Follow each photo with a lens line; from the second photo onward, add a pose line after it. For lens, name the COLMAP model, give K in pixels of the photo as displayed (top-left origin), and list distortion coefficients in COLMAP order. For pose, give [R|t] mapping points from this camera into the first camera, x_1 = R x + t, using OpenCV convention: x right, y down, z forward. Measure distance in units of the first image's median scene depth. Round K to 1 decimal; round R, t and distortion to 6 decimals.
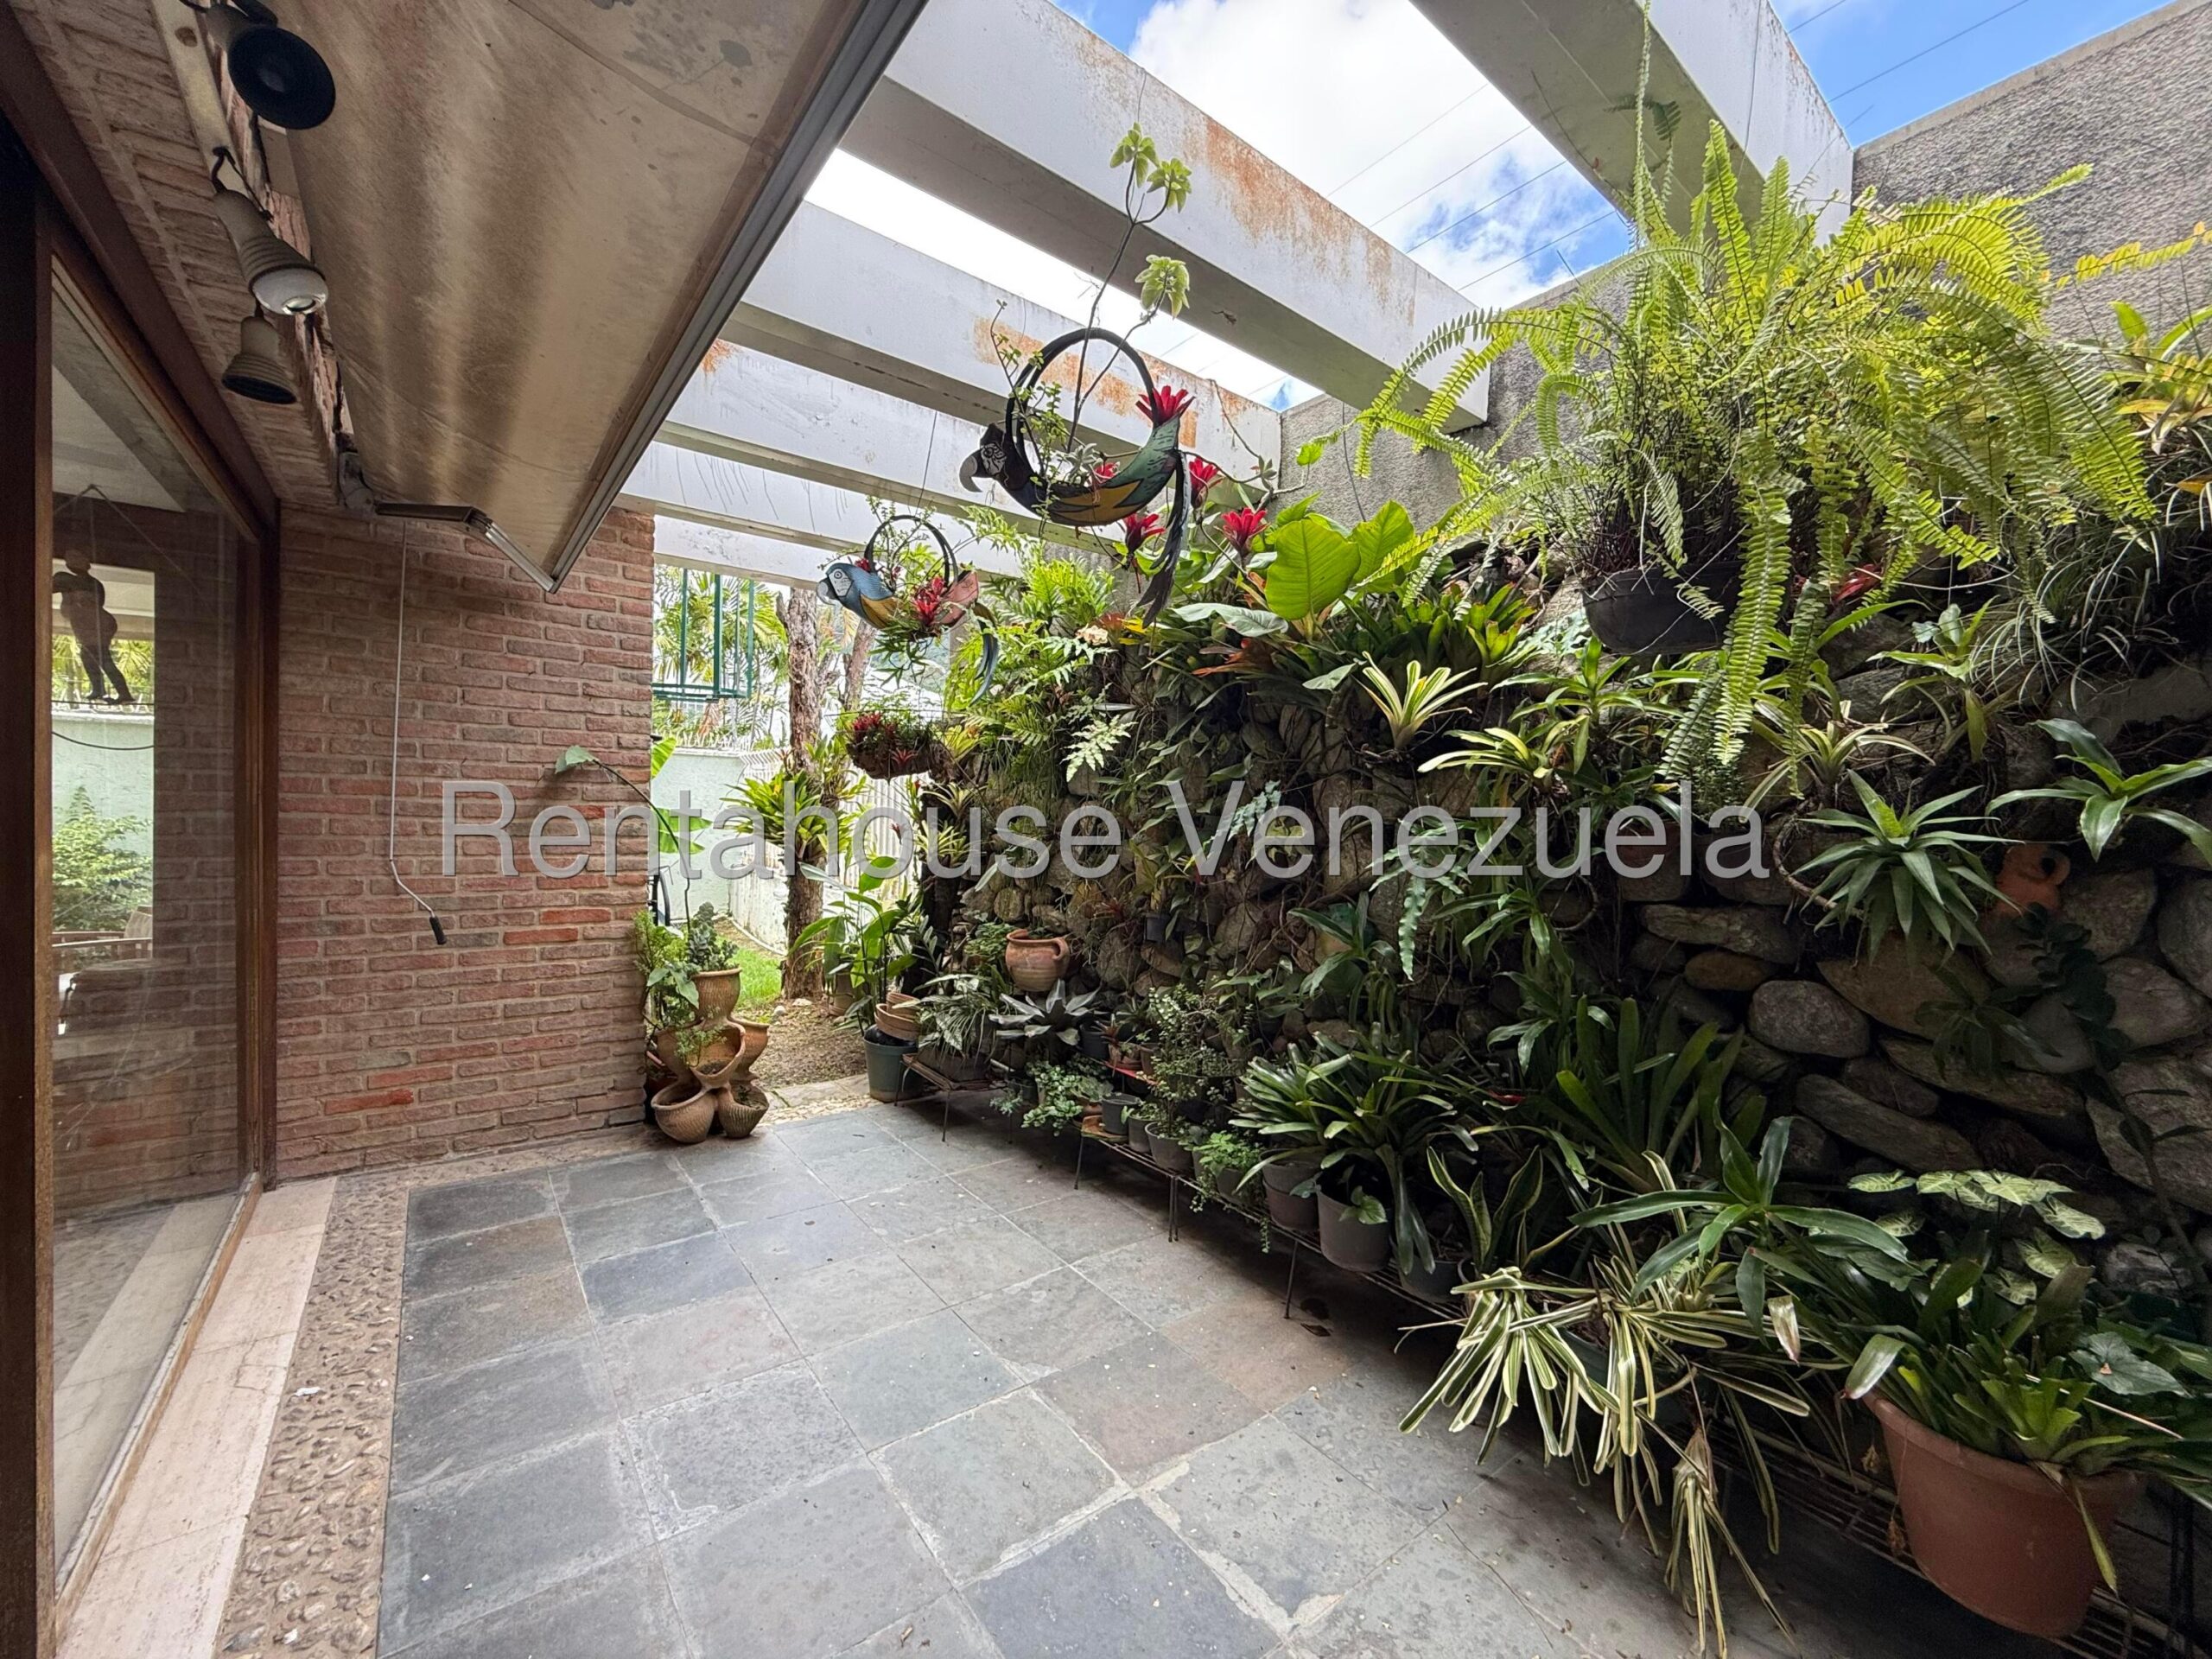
lens RADIAL K [[880.3, 0, 1101.0], [0, 880.3, 832.7], [0, 0, 1]] dist [-0.004493, 0.000061]
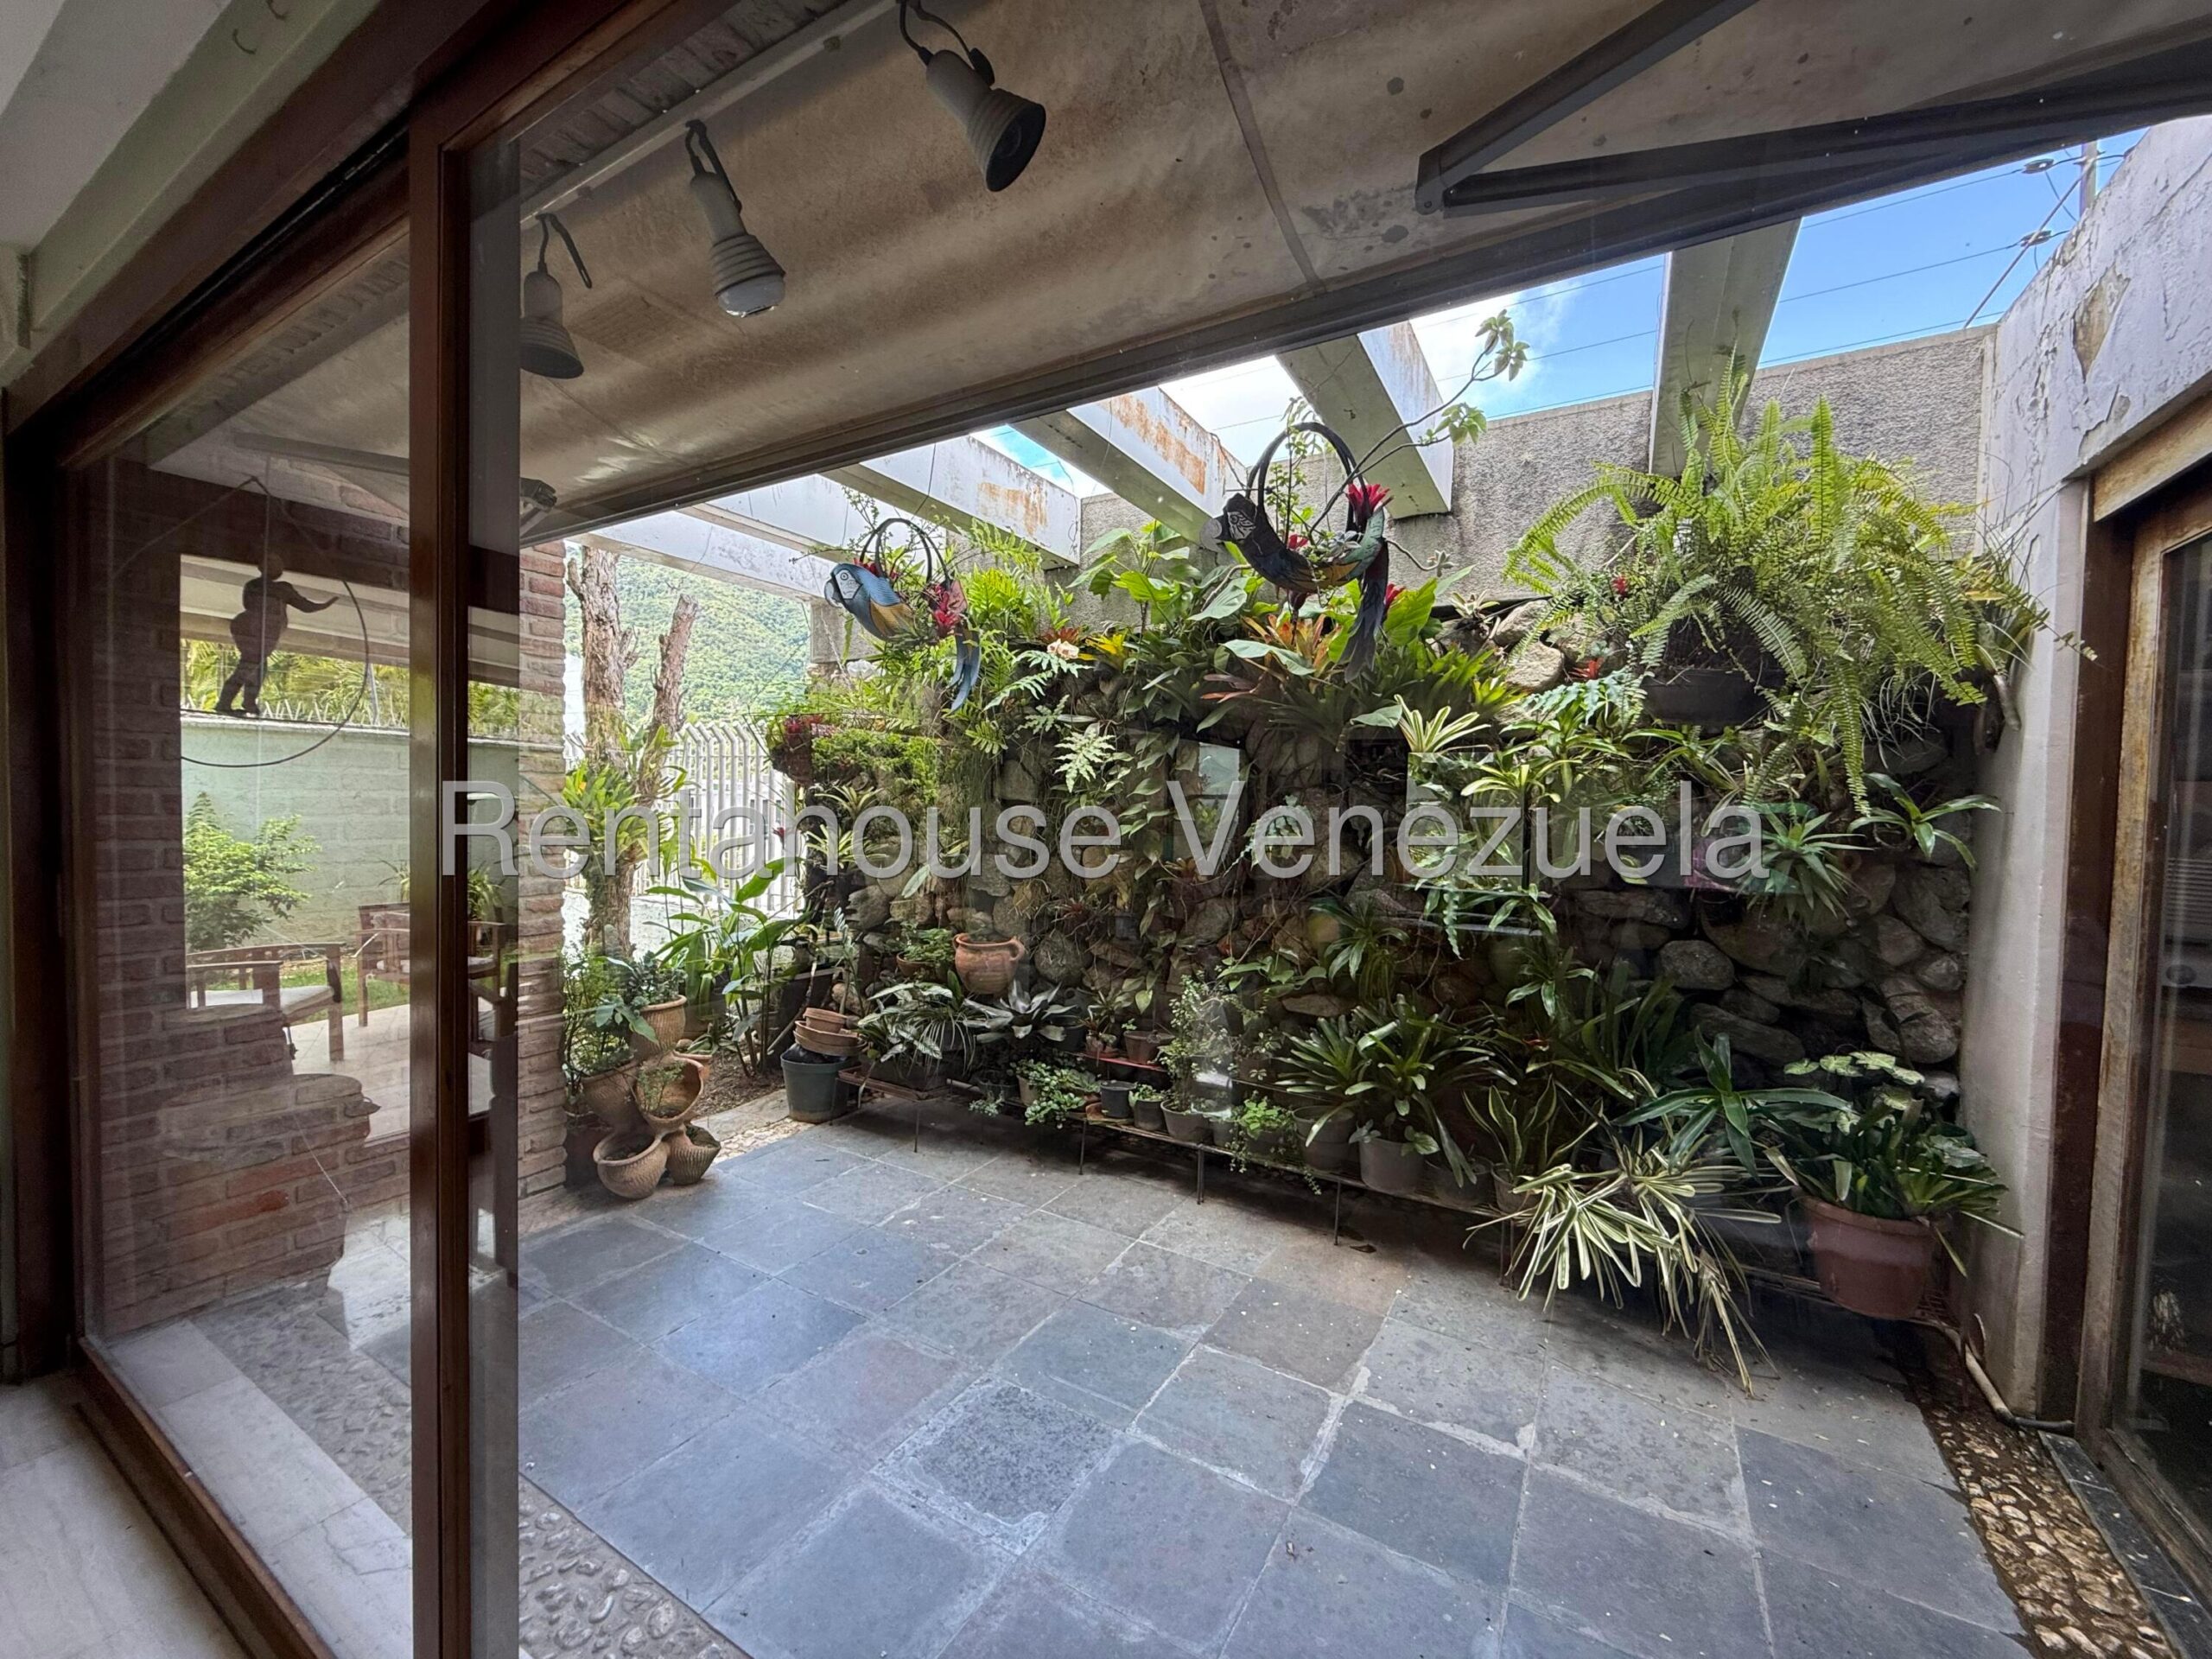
lens RADIAL K [[880.3, 0, 1104.0], [0, 880.3, 830.7], [0, 0, 1]] dist [-0.004493, 0.000061]
pose [[0.927265, -0.019781, 0.373882, -0.394050], [0.012604, 0.999687, 0.021630, -0.034518], [-0.374193, -0.015344, 0.927224, 0.007880]]
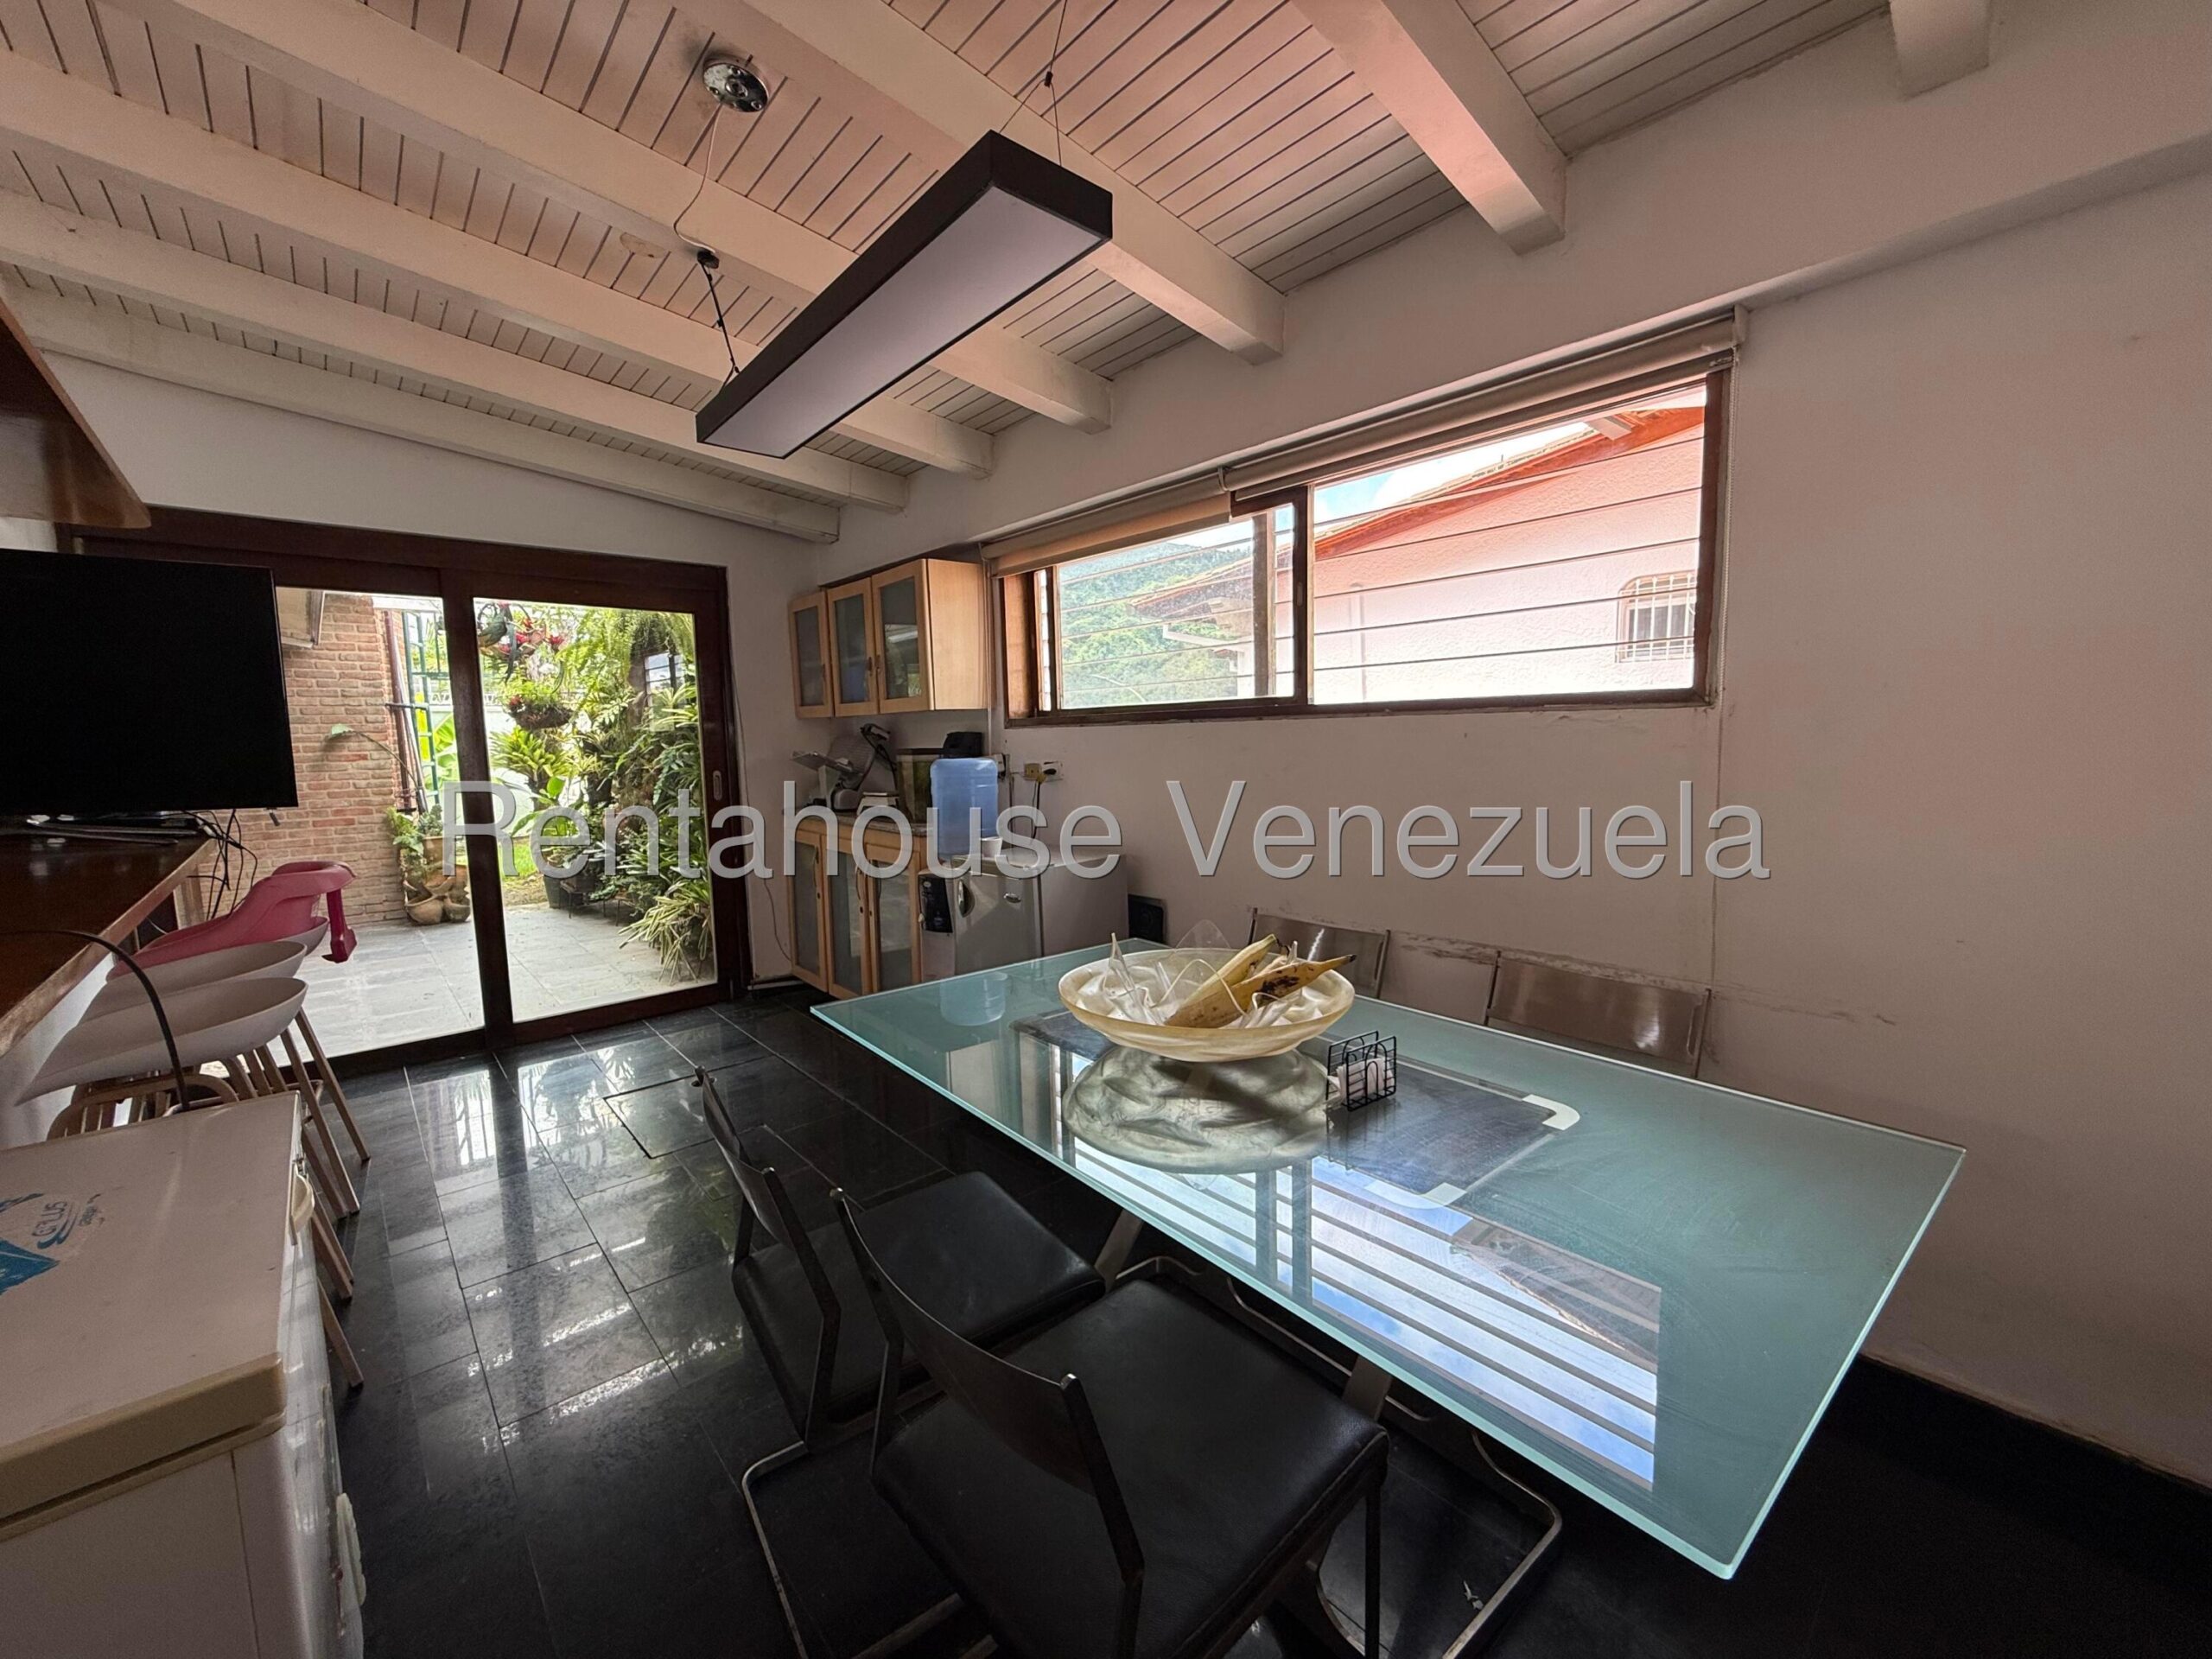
lens RADIAL K [[880.3, 0, 1100.4], [0, 880.3, 831.3], [0, 0, 1]] dist [-0.004493, 0.000061]
pose [[0.996480, -0.055114, 0.063166, 0.996853], [0.049085, 0.994425, 0.093321, 0.042164], [-0.067957, -0.089892, 0.993630, -1.123263]]
